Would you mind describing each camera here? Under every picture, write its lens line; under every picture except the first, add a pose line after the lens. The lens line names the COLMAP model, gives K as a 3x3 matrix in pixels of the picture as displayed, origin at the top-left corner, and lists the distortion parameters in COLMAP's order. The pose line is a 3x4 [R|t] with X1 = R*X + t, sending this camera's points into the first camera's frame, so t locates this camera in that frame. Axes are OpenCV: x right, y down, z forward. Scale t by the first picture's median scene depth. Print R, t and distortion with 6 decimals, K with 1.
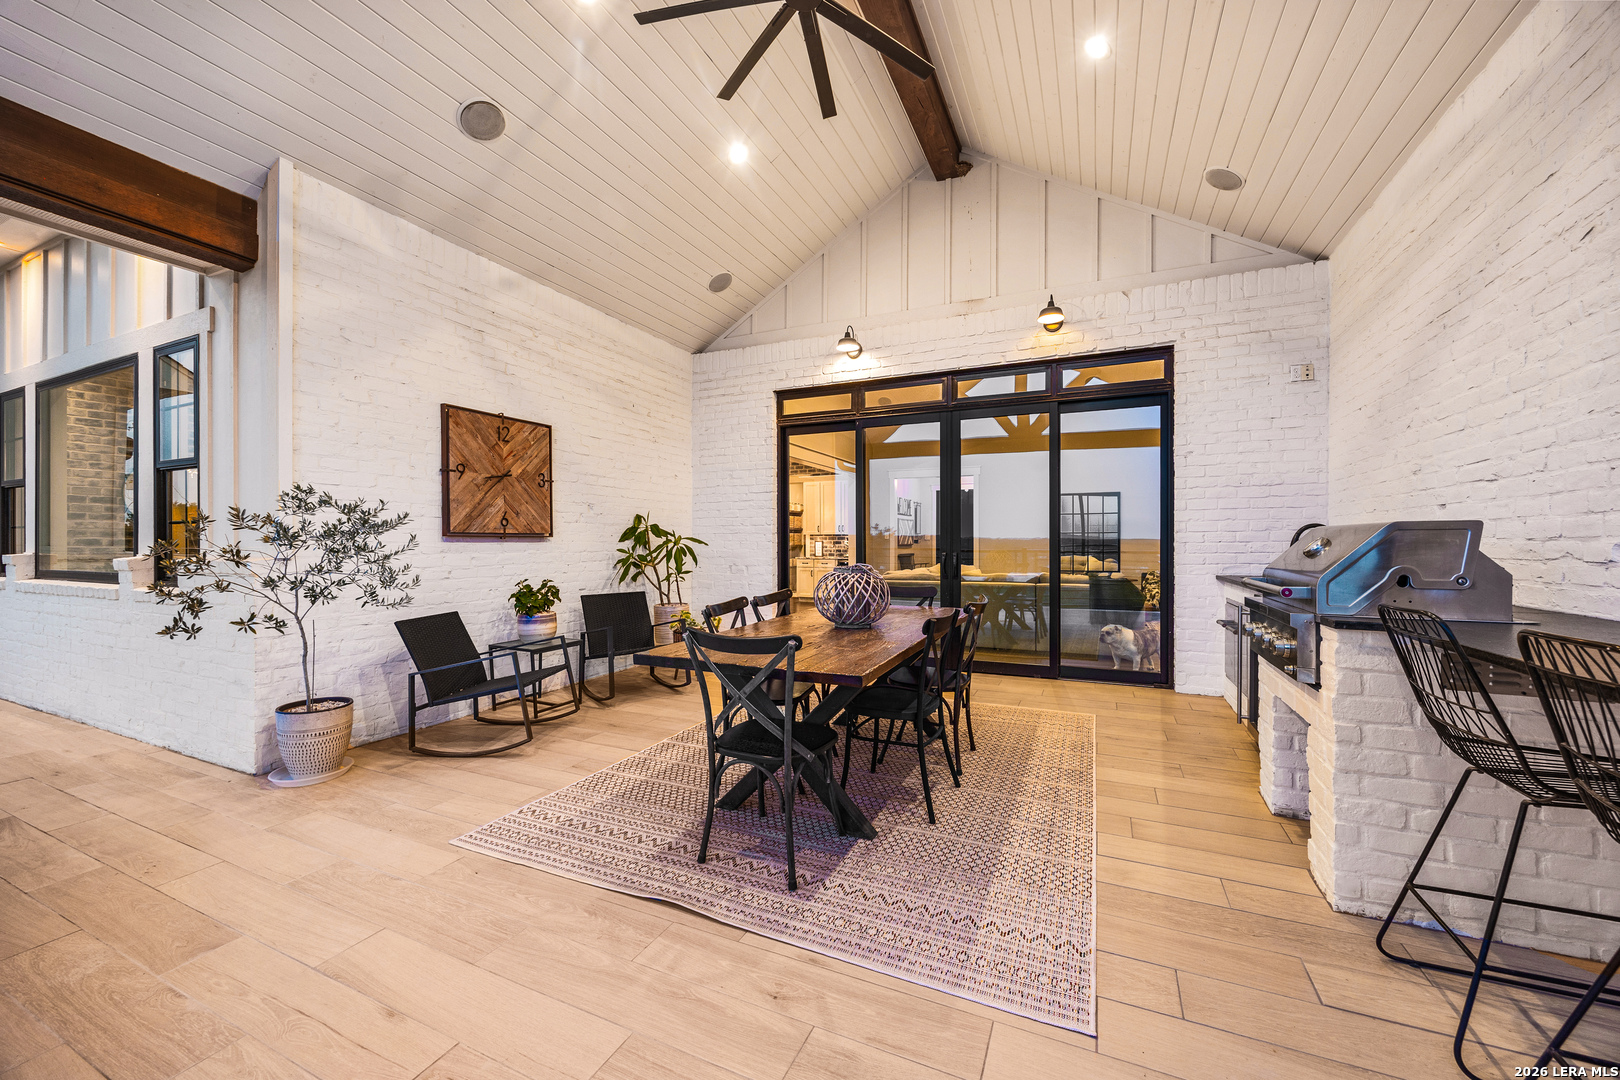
lens RADIAL K [[615.1, 0, 822.1], [0, 615.1, 542.0], [0, 0, 1]] dist [-0.010521, 0.000642]
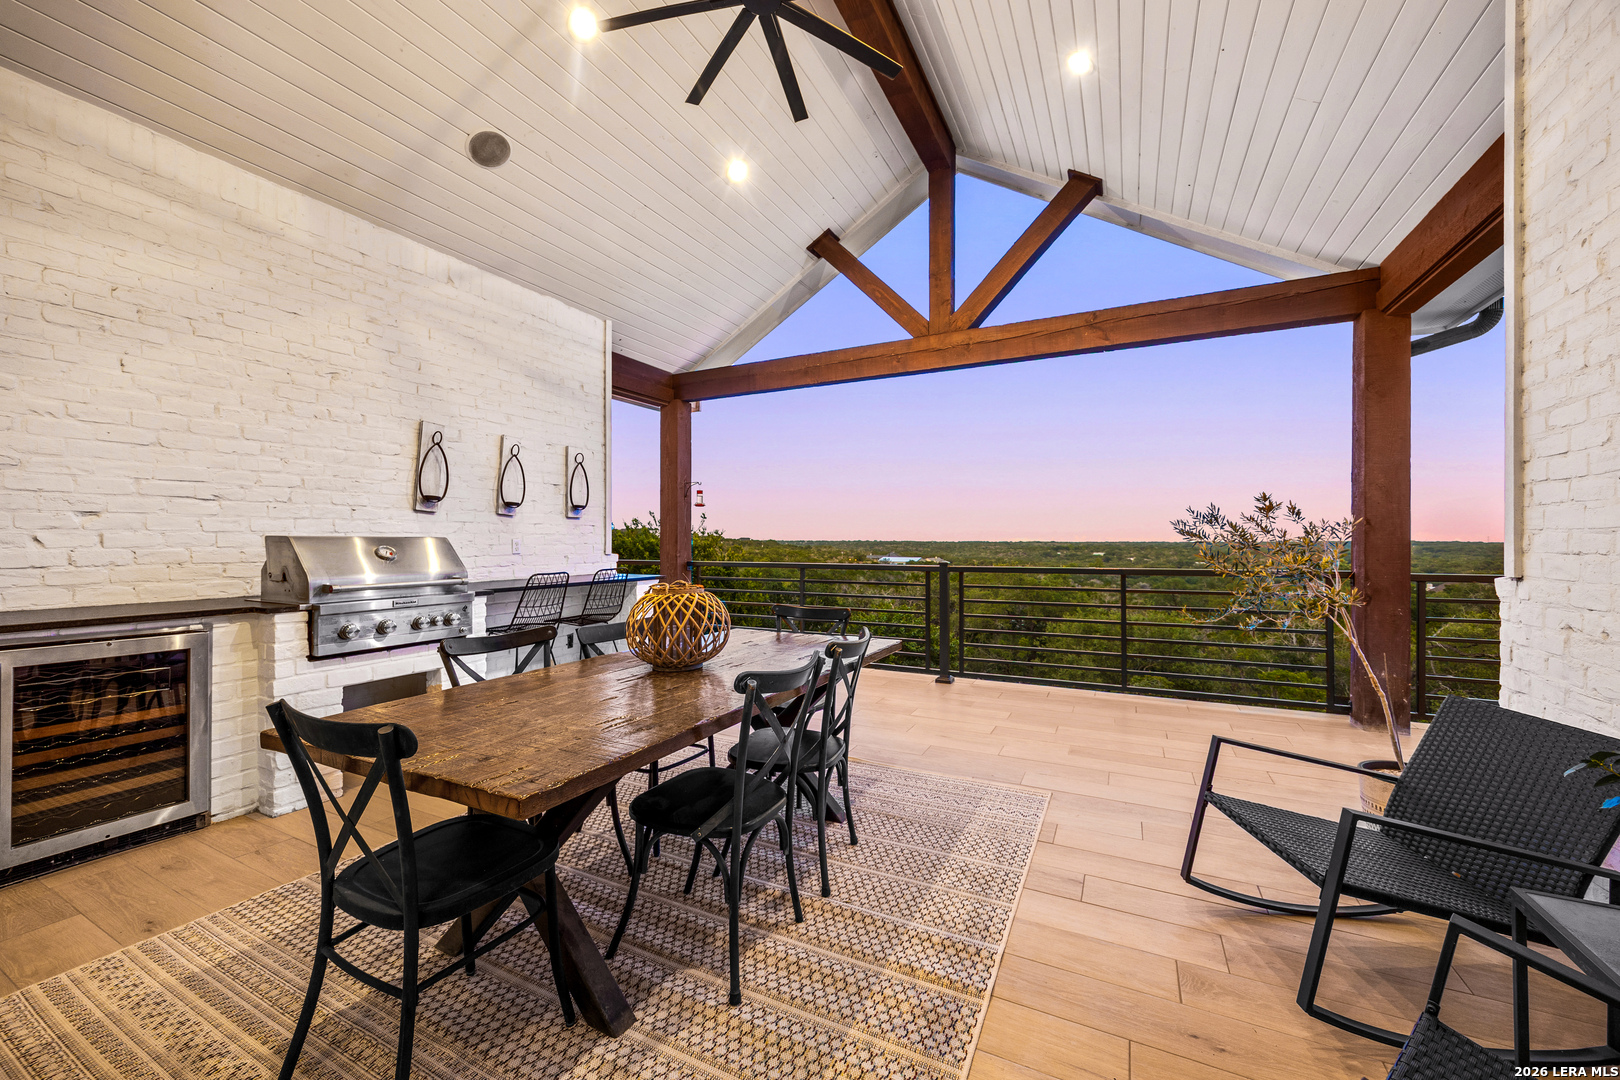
lens RADIAL K [[624.5, 0, 815.8], [0, 624.5, 531.5], [0, 0, 1]] dist [0.002977, 0.000013]
pose [[-0.999173, 0.001072, 0.040652, -0.103093], [0.000433, 0.999876, -0.015734, -0.010031], [-0.040664, -0.015703, -0.999049, 1.265923]]
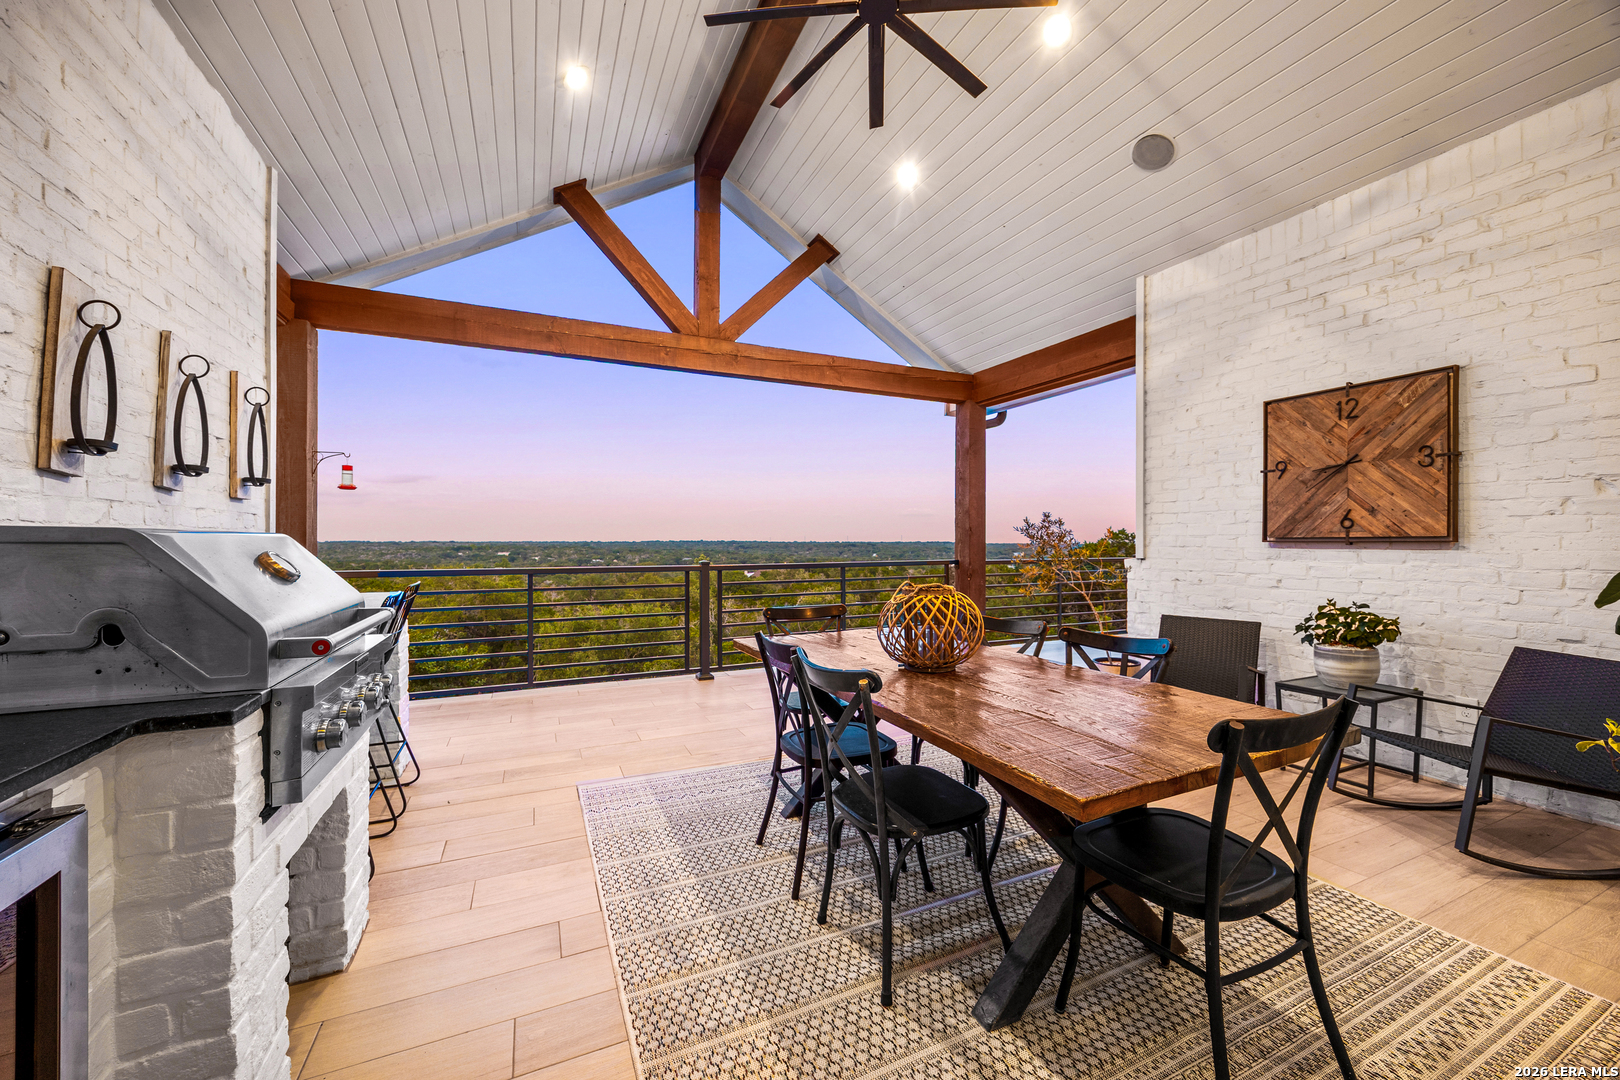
lens RADIAL K [[615.1, 0, 822.1], [0, 615.1, 542.0], [0, 0, 1]] dist [-0.010521, 0.000642]
pose [[-0.646774, 0.001917, -0.762679, 0.500732], [0.001110, 0.999998, 0.001572, -0.010633], [0.762681, 0.000170, -0.646775, 0.997640]]
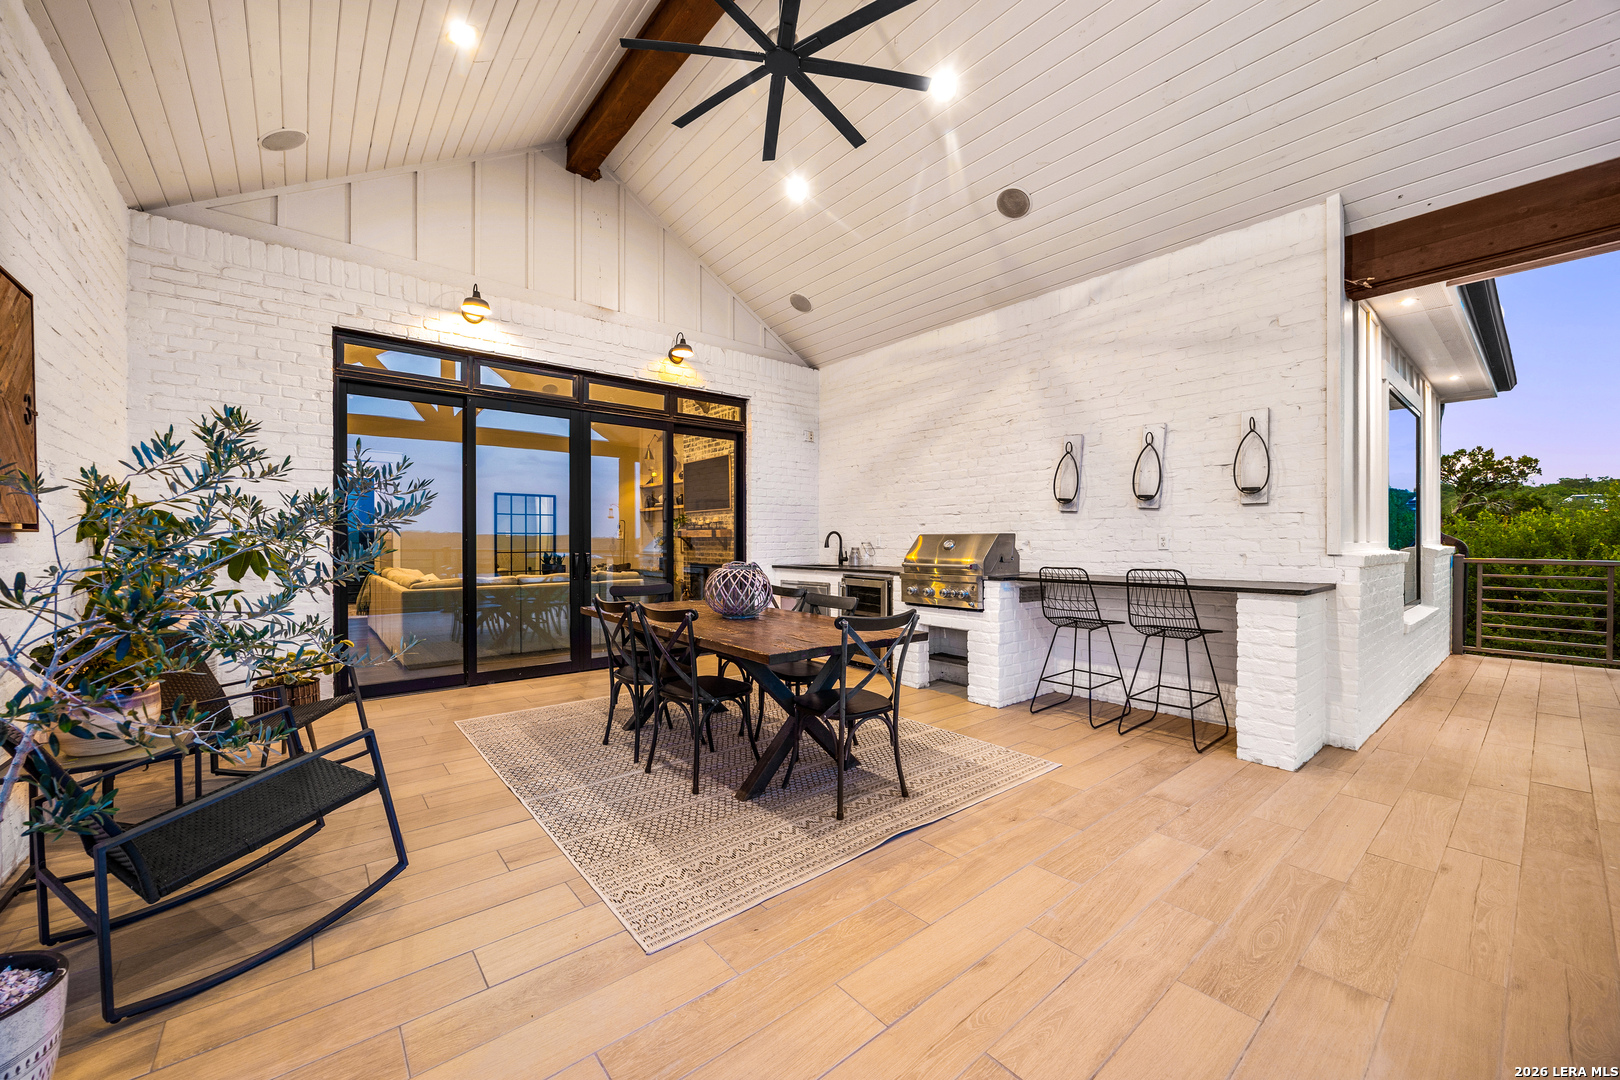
lens RADIAL K [[615.1, 0, 822.1], [0, 615.1, 542.0], [0, 0, 1]] dist [-0.010521, 0.000642]
pose [[0.431343, 0.000633, 0.902188, -0.651630], [-0.000840, 1.000000, -0.000300, -0.000194], [-0.902188, -0.000628, 0.431343, 0.275805]]
